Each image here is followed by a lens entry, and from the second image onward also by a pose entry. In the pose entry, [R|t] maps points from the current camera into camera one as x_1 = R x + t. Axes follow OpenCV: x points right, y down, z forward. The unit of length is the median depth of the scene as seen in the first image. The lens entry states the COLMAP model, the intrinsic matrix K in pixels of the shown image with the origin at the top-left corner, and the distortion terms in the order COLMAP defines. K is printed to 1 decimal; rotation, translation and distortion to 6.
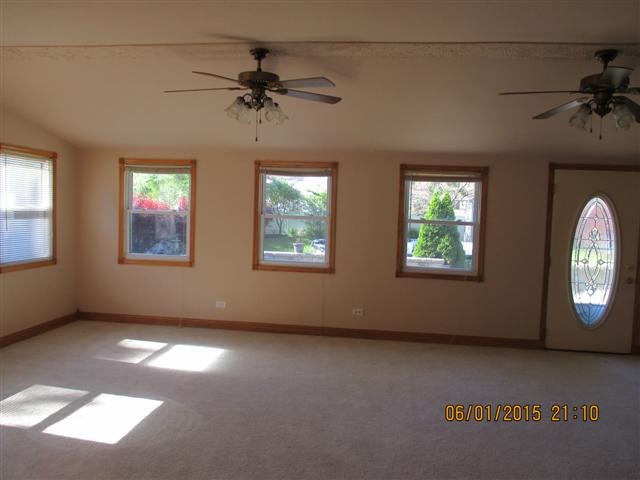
lens RADIAL K [[541.4, 0, 320.0], [0, 541.4, 240.0], [0, 0, 1]] dist [-0.085943, -0.000551]
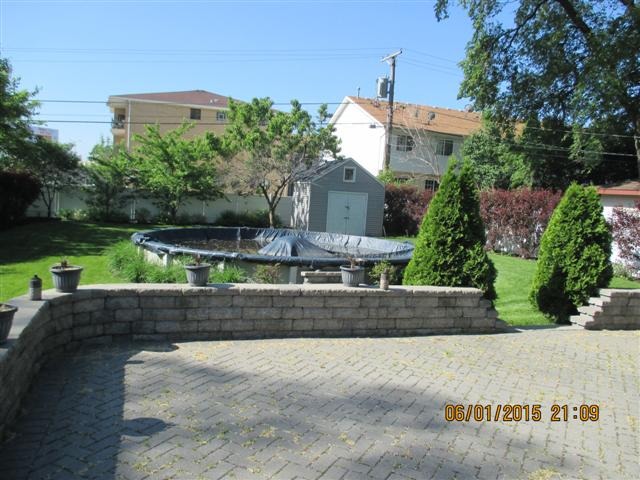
lens RADIAL K [[532.2, 0, 320.0], [0, 532.2, 240.0], [0, 0, 1]] dist [-0.018489, 0.003813]
pose [[0.903014, -0.005804, 0.429571, -0.134500], [-0.011789, 0.999197, 0.038282, -0.030550], [-0.429449, -0.039634, 0.902221, 0.581760]]
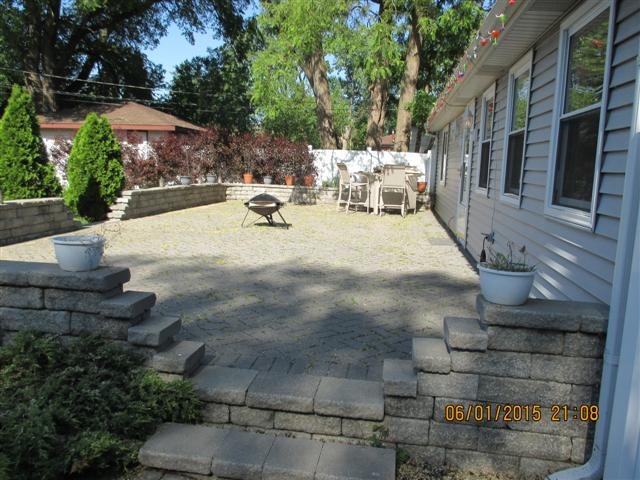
lens RADIAL K [[532.2, 0, 320.0], [0, 532.2, 240.0], [0, 0, 1]] dist [-0.018489, 0.003813]
pose [[0.030177, -0.171938, 0.984645, -0.404194], [0.032375, 0.984745, 0.170963, -0.013881], [-0.999020, 0.026718, 0.035283, 0.643087]]
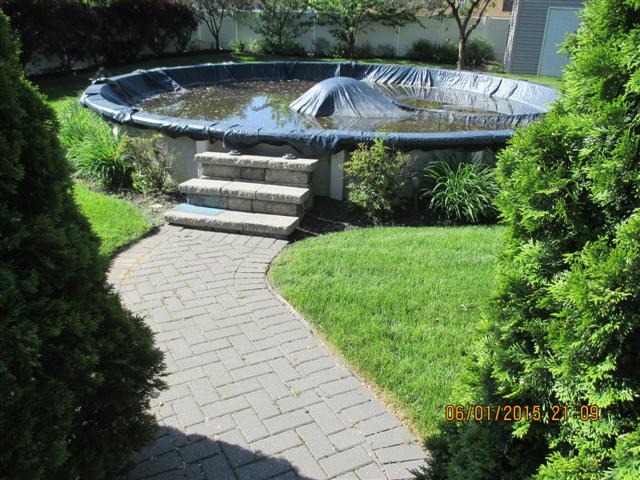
lens RADIAL K [[532.2, 0, 320.0], [0, 532.2, 240.0], [0, 0, 1]] dist [-0.018489, 0.003813]
pose [[0.997354, 0.031208, -0.065663, 0.256183], [-0.007252, 0.941382, 0.337266, -0.029259], [0.072340, -0.335897, 0.939117, 0.869736]]
